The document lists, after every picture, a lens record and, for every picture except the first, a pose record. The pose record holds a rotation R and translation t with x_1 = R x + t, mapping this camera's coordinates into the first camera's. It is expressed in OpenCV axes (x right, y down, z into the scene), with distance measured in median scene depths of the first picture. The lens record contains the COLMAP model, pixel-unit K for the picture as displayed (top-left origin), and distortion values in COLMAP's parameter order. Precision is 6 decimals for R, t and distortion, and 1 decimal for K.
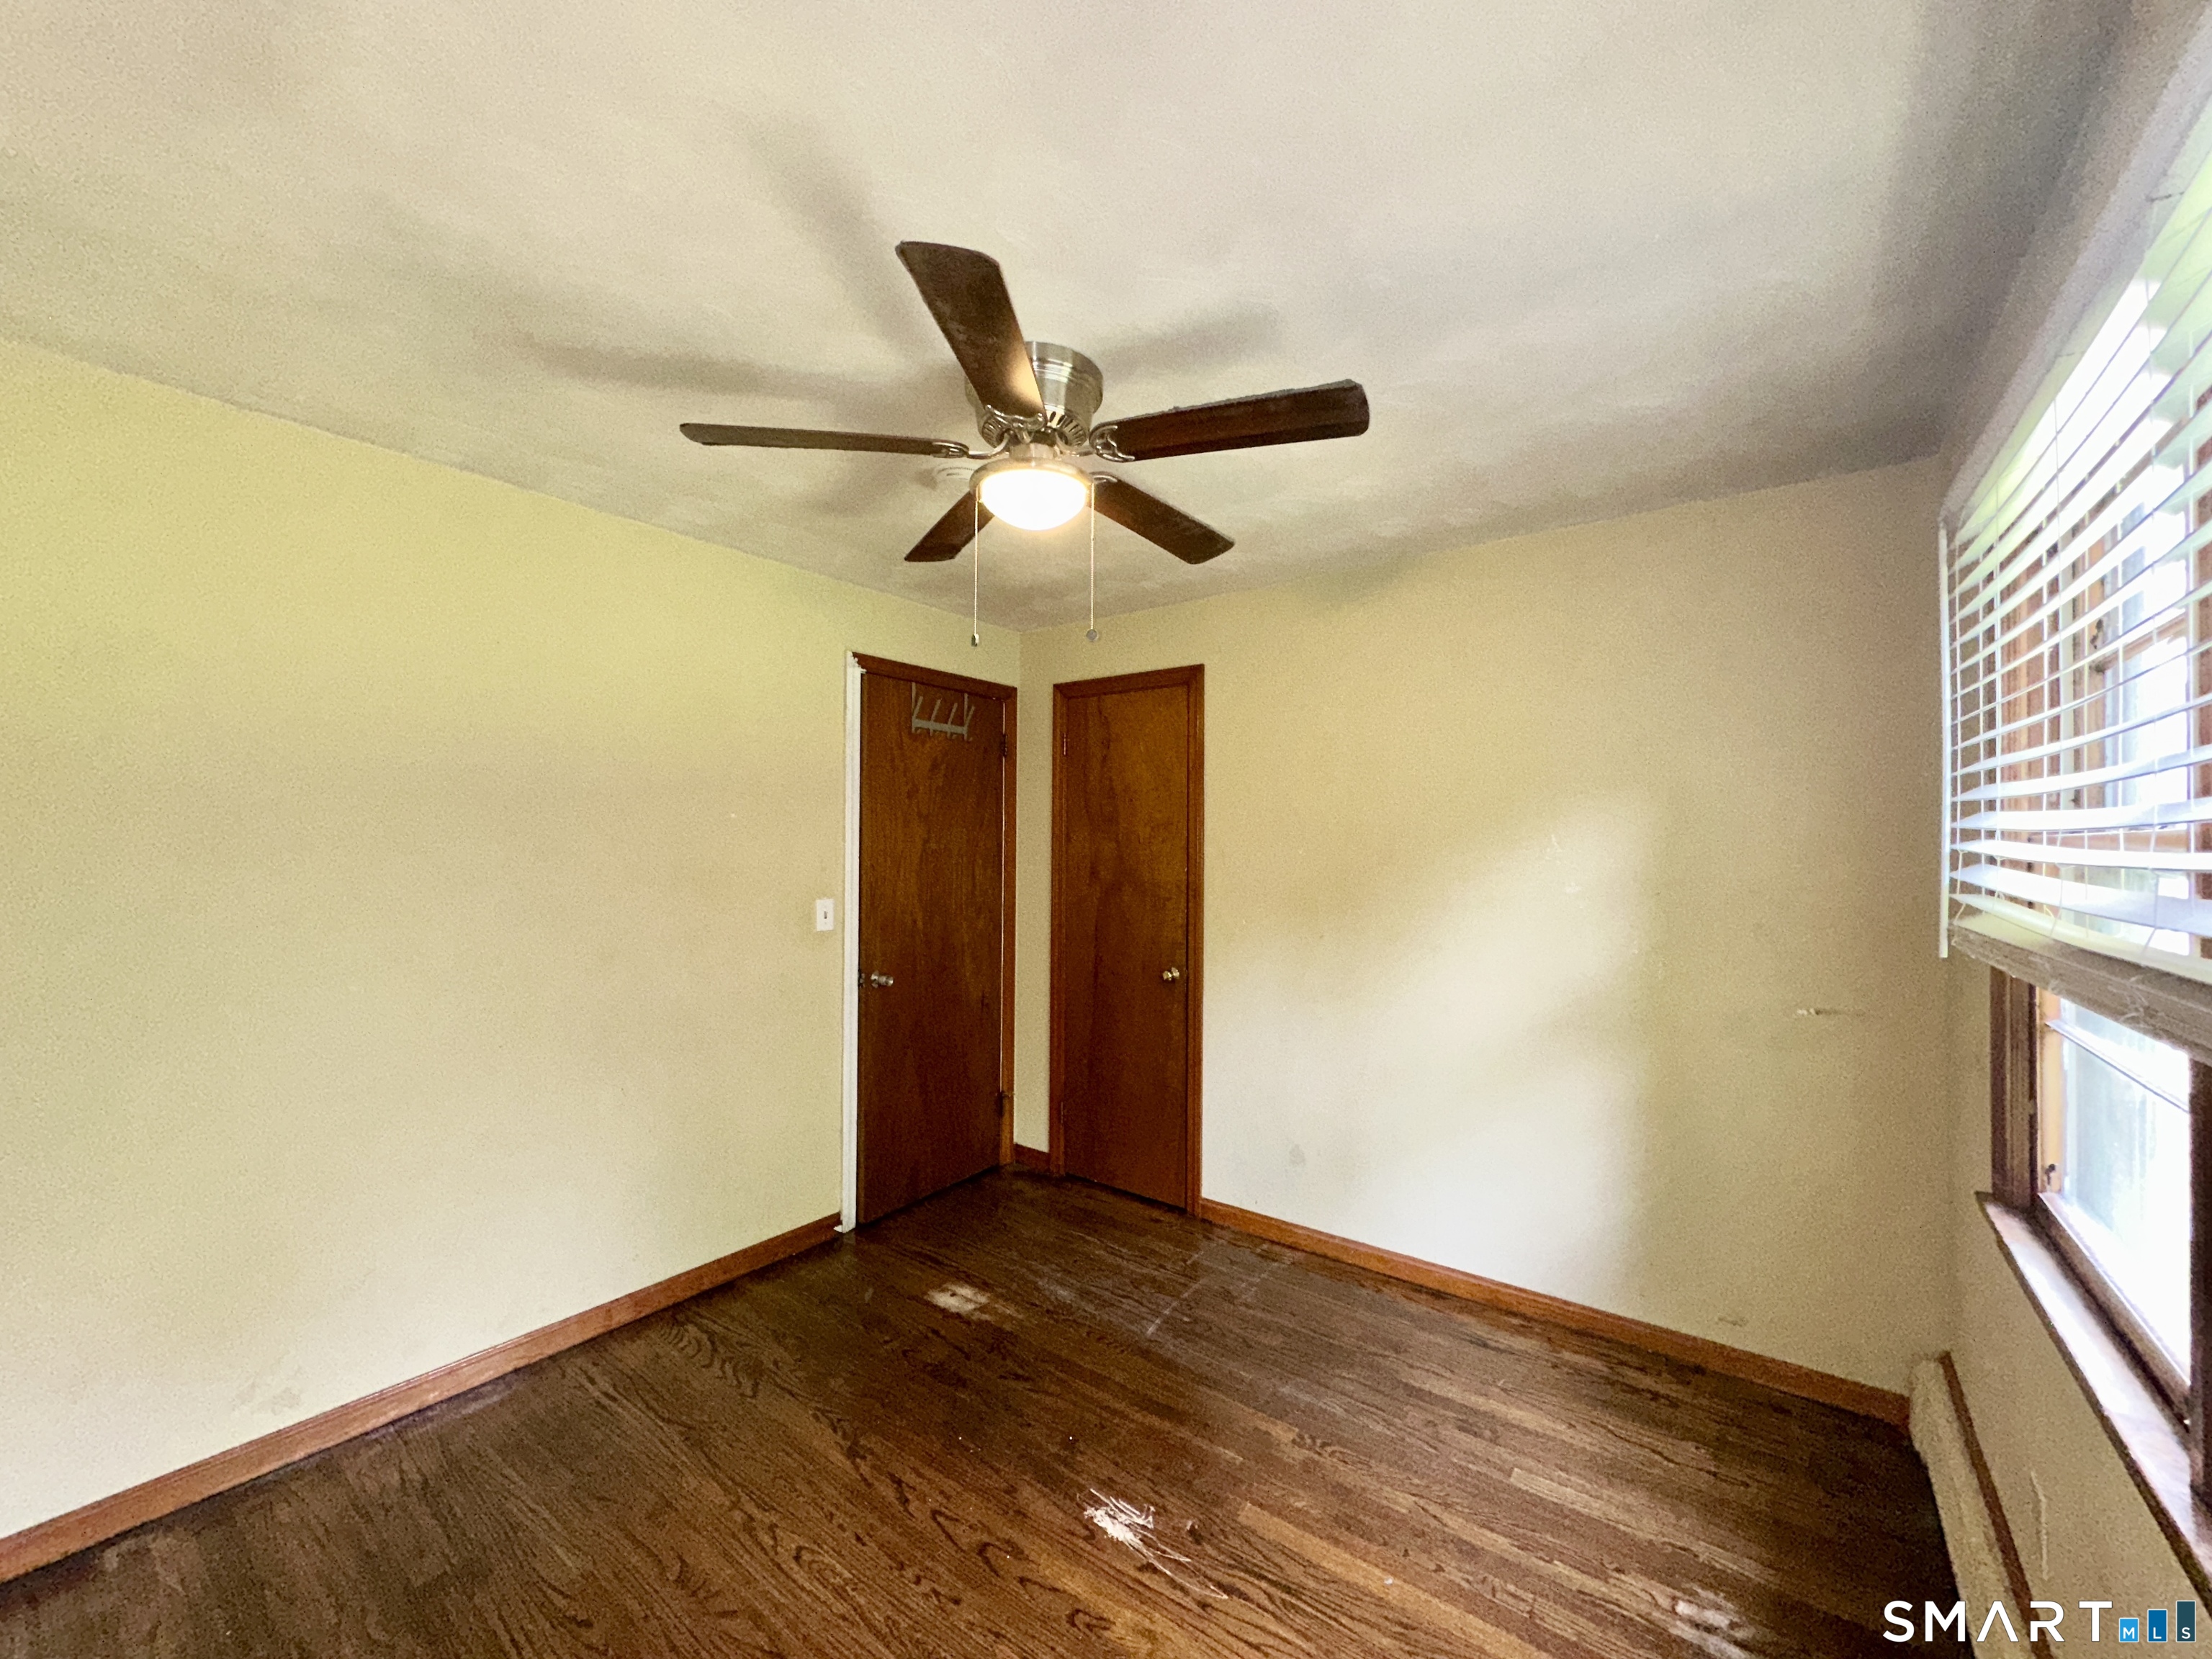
lens RADIAL K [[874.3, 0, 1108.0], [0, 874.3, 831.6], [0, 0, 1]] dist [-0.002113, -0.000131]
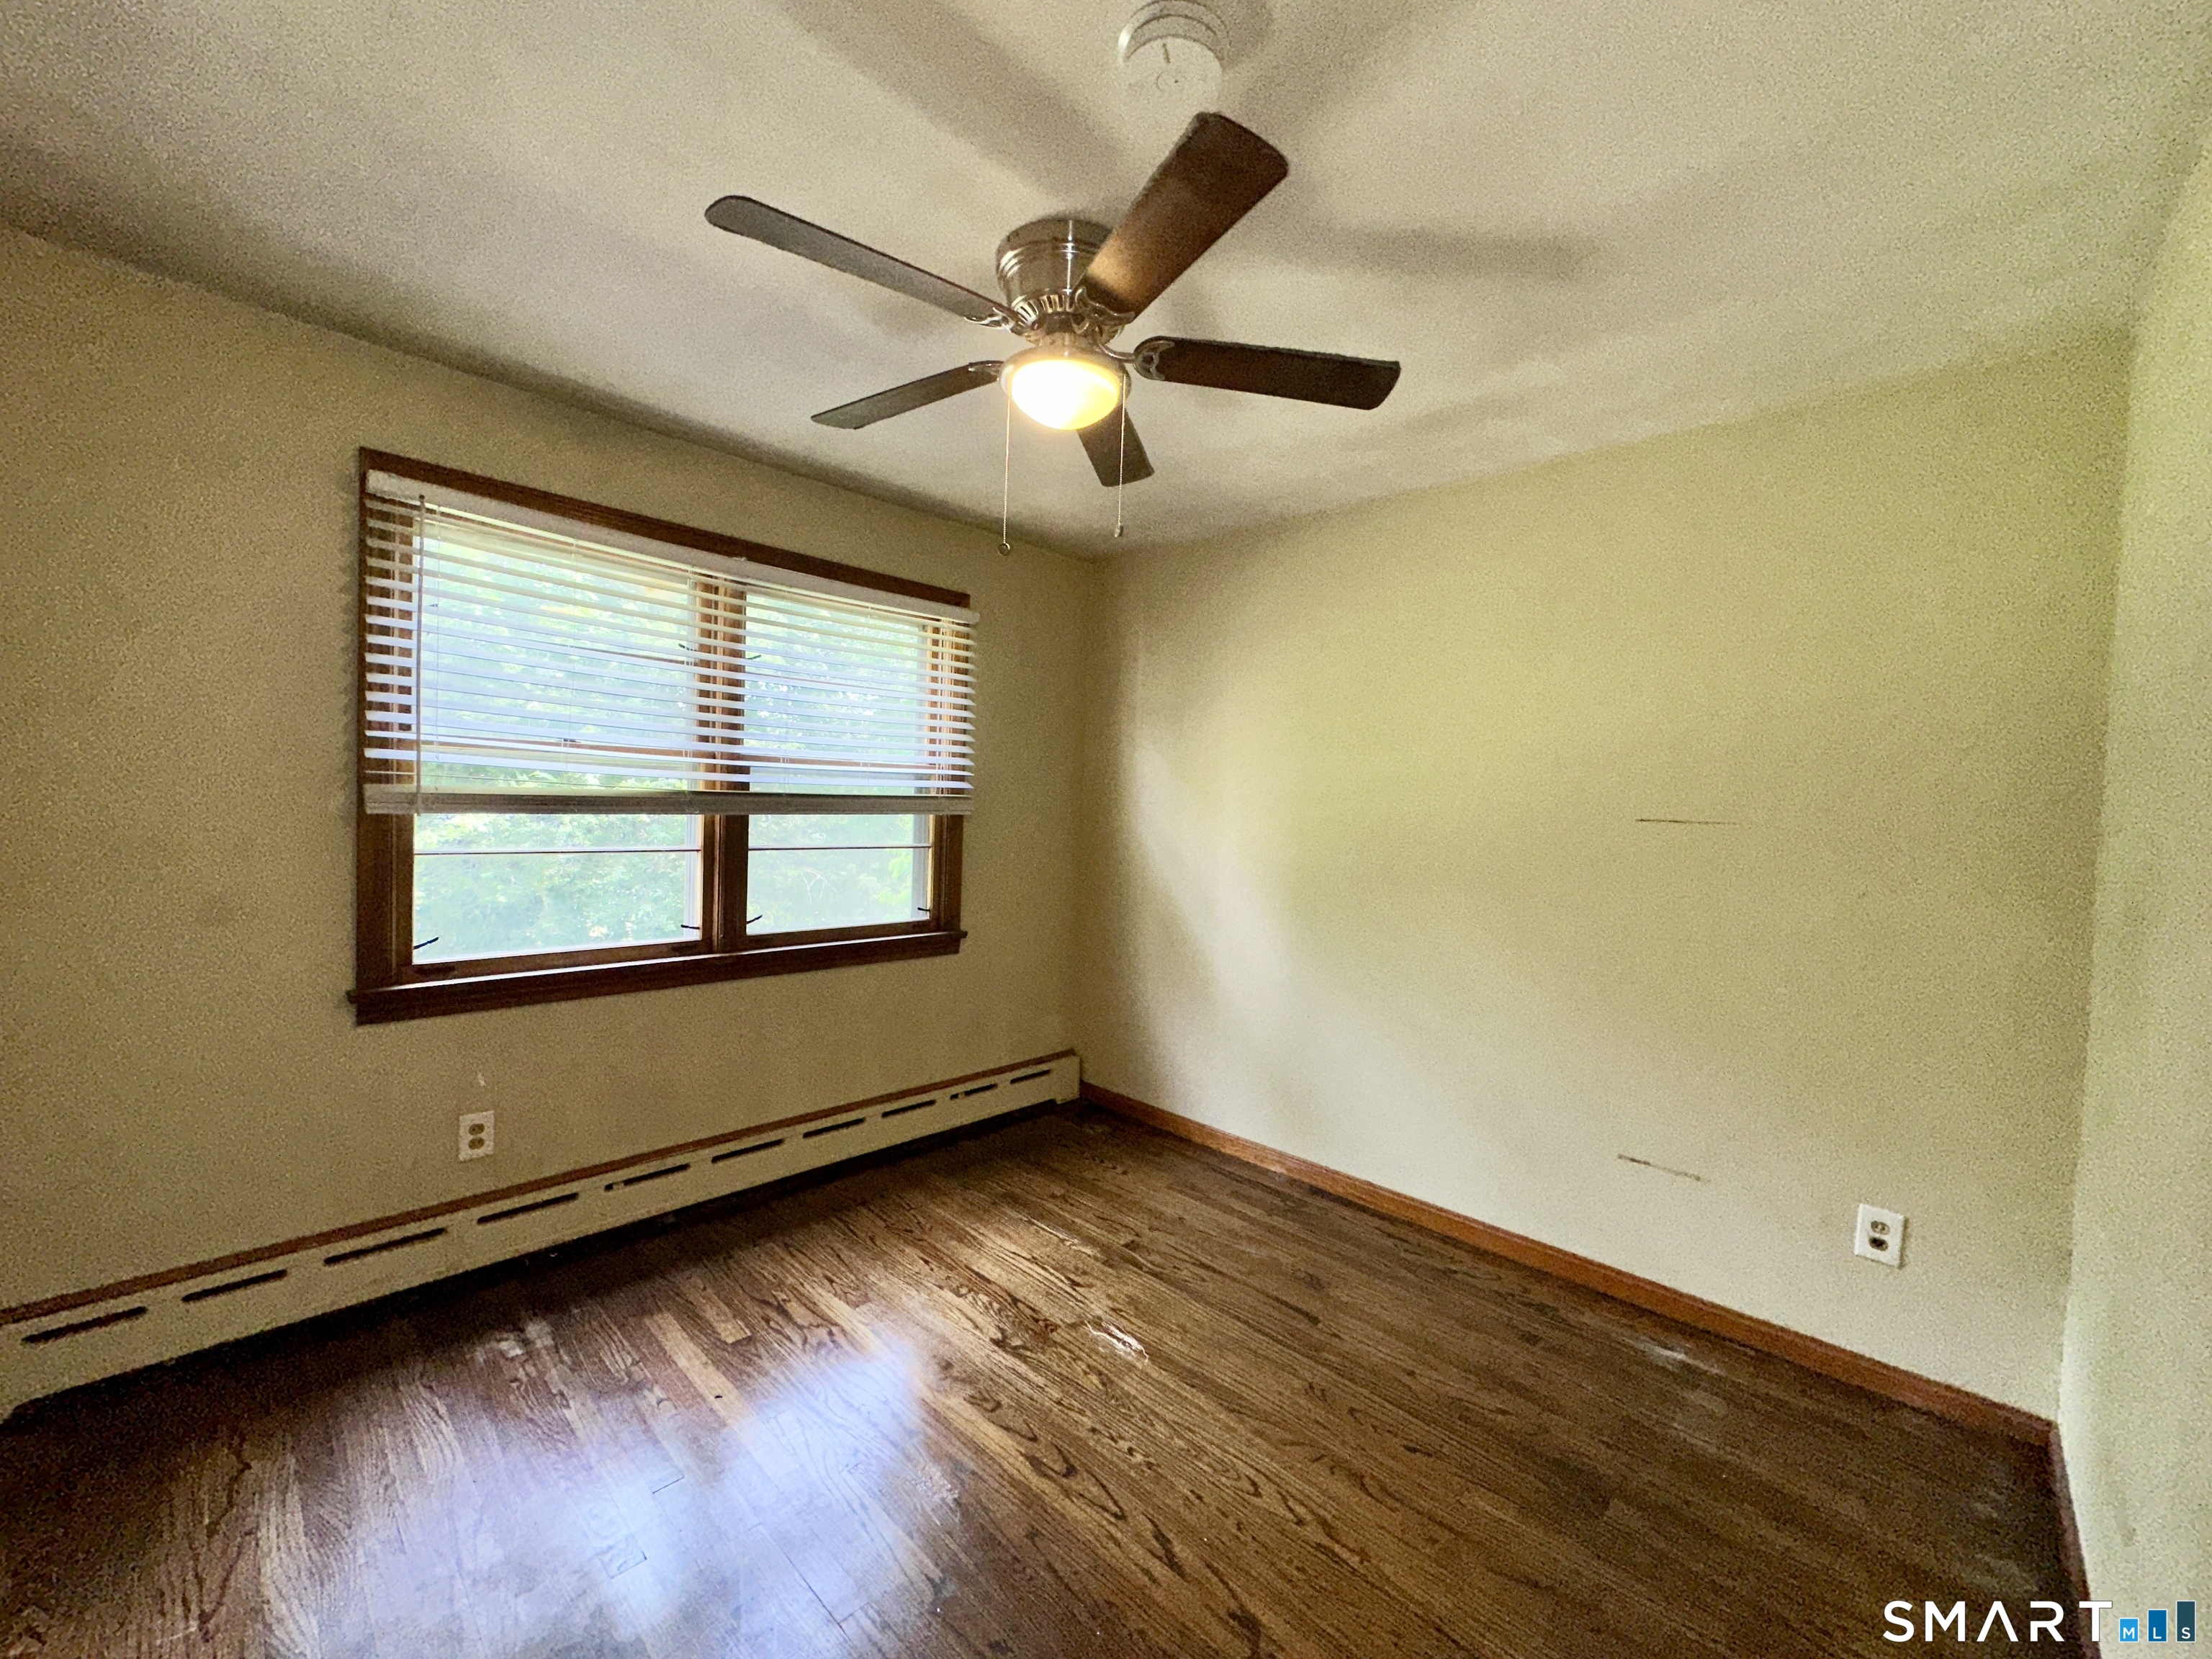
lens RADIAL K [[874.3, 0, 1108.0], [0, 874.3, 831.6], [0, 0, 1]] dist [-0.002113, -0.000131]
pose [[-0.991506, -0.044501, 0.122215, -0.276753], [-0.042174, 0.998878, 0.021562, 0.078262], [-0.123037, 0.016225, -0.992269, 1.975309]]
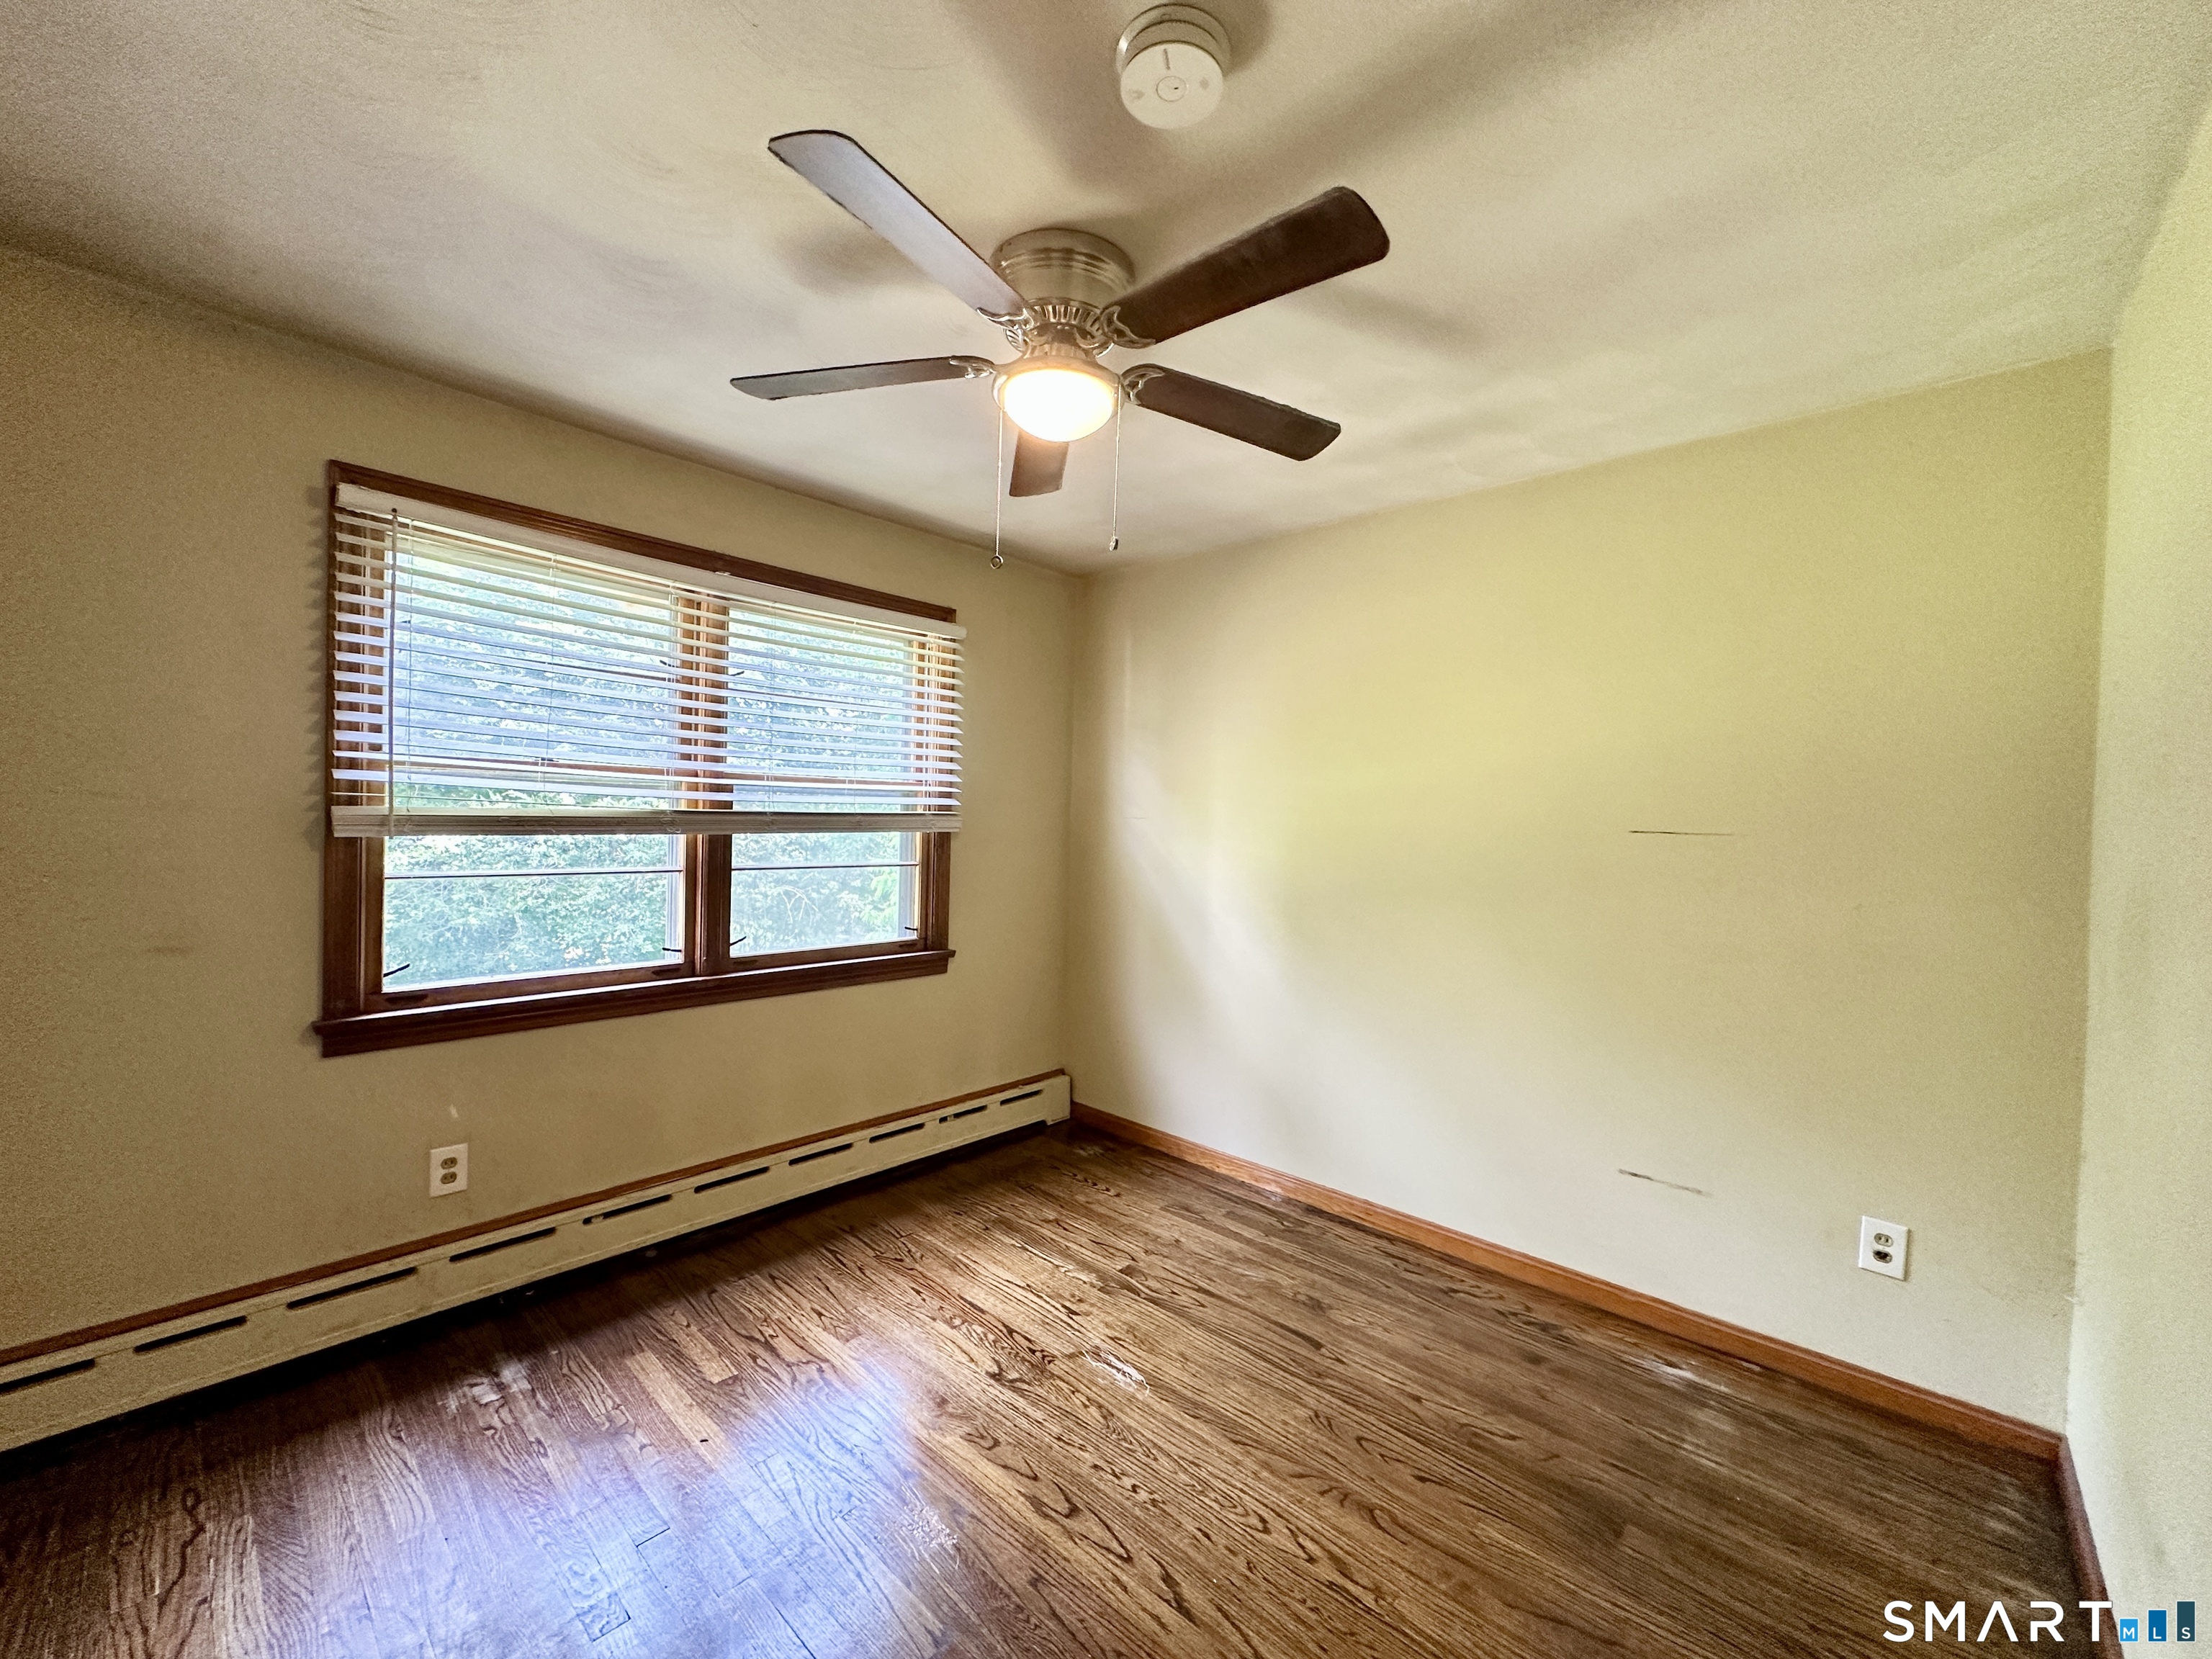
lens RADIAL K [[874.3, 0, 1108.0], [0, 874.3, 831.6], [0, 0, 1]] dist [-0.002113, -0.000131]
pose [[-0.994255, -0.033765, 0.101572, -0.255864], [-0.033544, 0.999430, 0.003883, 0.076646], [-0.101645, 0.000454, -0.994821, 1.957061]]
